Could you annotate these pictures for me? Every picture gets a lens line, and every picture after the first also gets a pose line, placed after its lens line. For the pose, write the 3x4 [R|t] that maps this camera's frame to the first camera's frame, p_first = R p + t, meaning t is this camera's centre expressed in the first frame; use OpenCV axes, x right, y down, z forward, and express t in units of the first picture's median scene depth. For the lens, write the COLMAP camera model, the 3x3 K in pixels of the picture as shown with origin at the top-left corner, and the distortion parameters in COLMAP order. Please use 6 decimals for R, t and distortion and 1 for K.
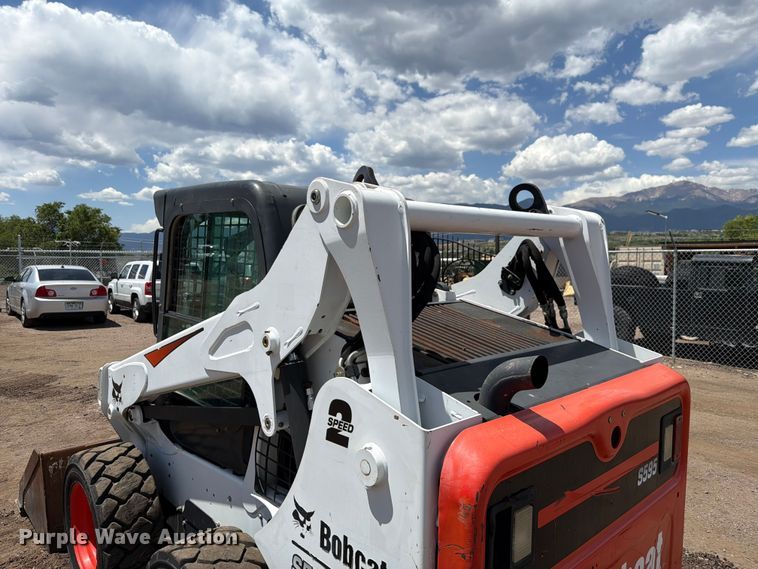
lens RADIAL K [[540.8, 0, 379.0], [0, 540.8, 284.5], [0, 0, 1]] dist [0.073080, -0.094881]
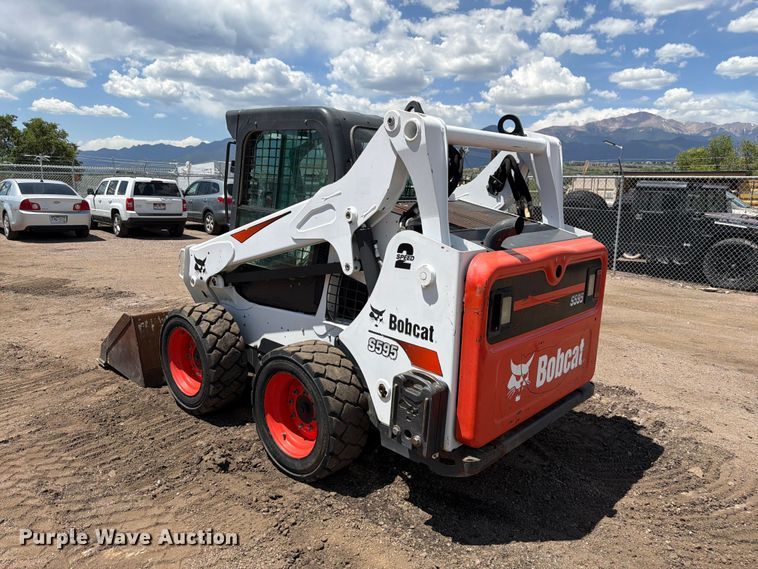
lens RADIAL K [[541.5, 0, 382.1], [0, 541.5, 282.3], [0, 0, 1]] dist [0.070652, -0.085790]
pose [[0.996863, 0.006780, 0.078855, -0.216463], [-0.016923, 0.991542, 0.128681, 0.088887], [-0.077315, -0.129612, 0.988546, -0.558123]]
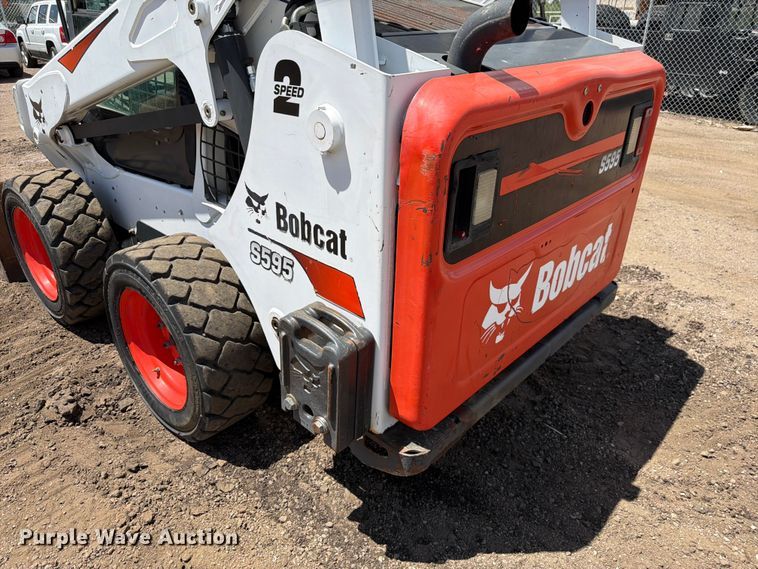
lens RADIAL K [[539.3, 0, 371.6], [0, 539.3, 283.4], [0, 0, 1]] dist [0.079443, -0.094528]
pose [[0.997414, -0.030193, 0.065218, -0.003732], [0.001383, 0.915366, 0.402620, 0.145029], [-0.071854, -0.401489, 0.913041, 0.051358]]
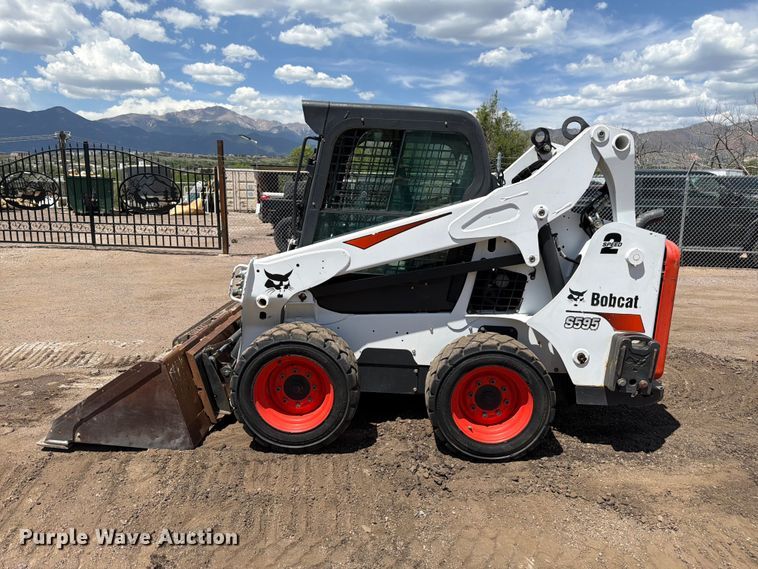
lens RADIAL K [[541.5, 0, 382.1], [0, 541.5, 282.3], [0, 0, 1]] dist [0.070652, -0.085790]
pose [[0.710077, -0.115191, 0.694637, -1.726123], [0.018040, 0.989180, 0.145594, 0.056794], [-0.703892, -0.090852, 0.704472, 0.073500]]
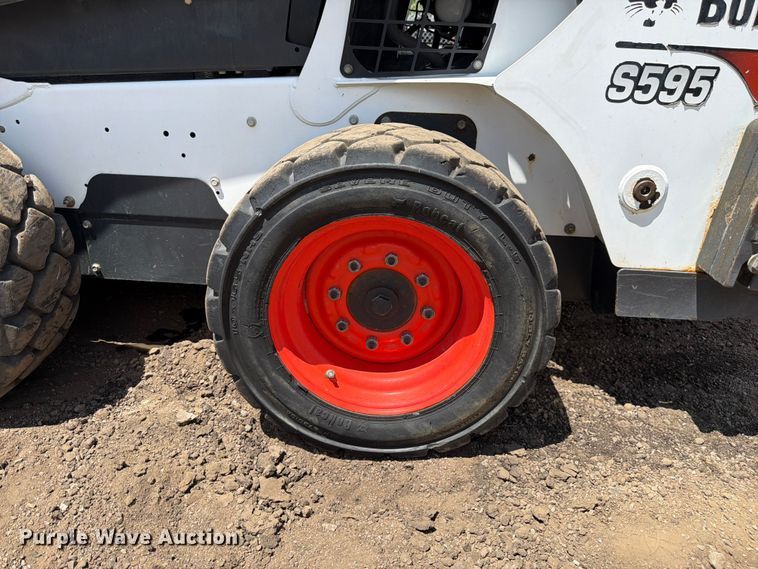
lens RADIAL K [[541.5, 0, 382.1], [0, 541.5, 282.3], [0, 0, 1]] dist [0.070652, -0.085790]
pose [[0.730257, -0.274879, 0.625434, -0.721592], [0.019364, 0.923444, 0.383245, 0.410769], [-0.682899, -0.267756, 0.679673, 0.585761]]
